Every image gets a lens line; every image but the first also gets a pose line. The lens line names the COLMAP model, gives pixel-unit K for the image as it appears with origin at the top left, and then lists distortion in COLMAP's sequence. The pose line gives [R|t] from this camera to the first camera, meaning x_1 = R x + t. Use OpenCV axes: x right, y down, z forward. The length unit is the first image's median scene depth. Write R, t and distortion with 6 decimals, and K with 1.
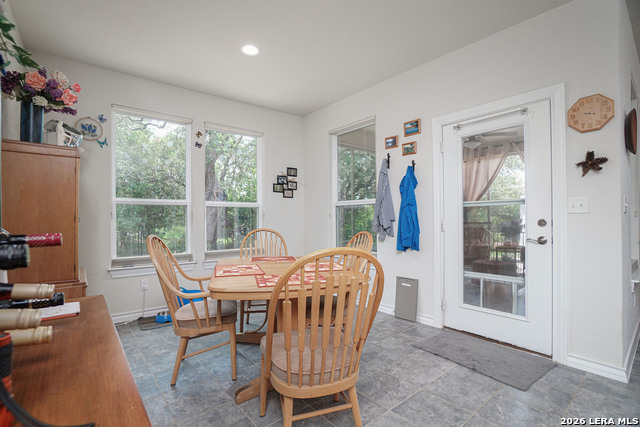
lens RADIAL K [[302.0, 0, 315.4], [0, 302.0, 216.1], [0, 0, 1]] dist [-0.036562, 0.011664]
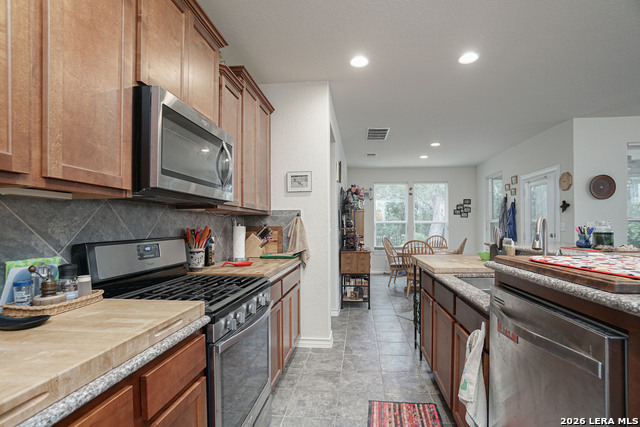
lens RADIAL K [[302.0, 0, 331.9], [0, 302.0, 225.1], [0, 0, 1]] dist [-0.036562, 0.011664]
pose [[0.717040, -0.001030, -0.697031, 0.718054], [0.006255, 0.999968, 0.004957, -0.042627], [0.697004, -0.007914, 0.717023, -0.924422]]
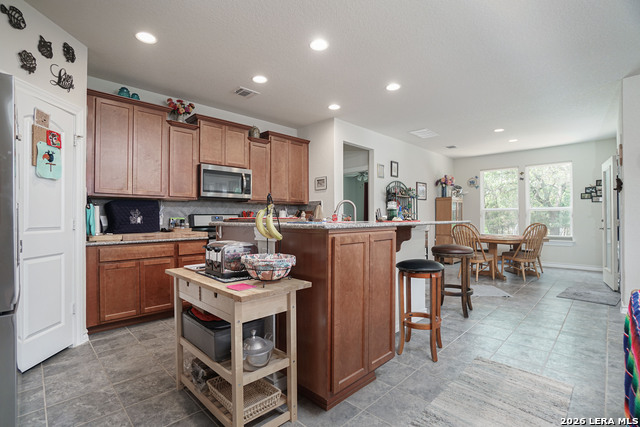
lens RADIAL K [[302.0, 0, 321.8], [0, 302.0, 217.0], [0, 0, 1]] dist [-0.036562, 0.011664]
pose [[0.118786, -0.000924, -0.992919, 1.451036], [0.008661, 0.999962, 0.000105, -0.006593], [0.992882, -0.008612, 0.118790, -0.527346]]
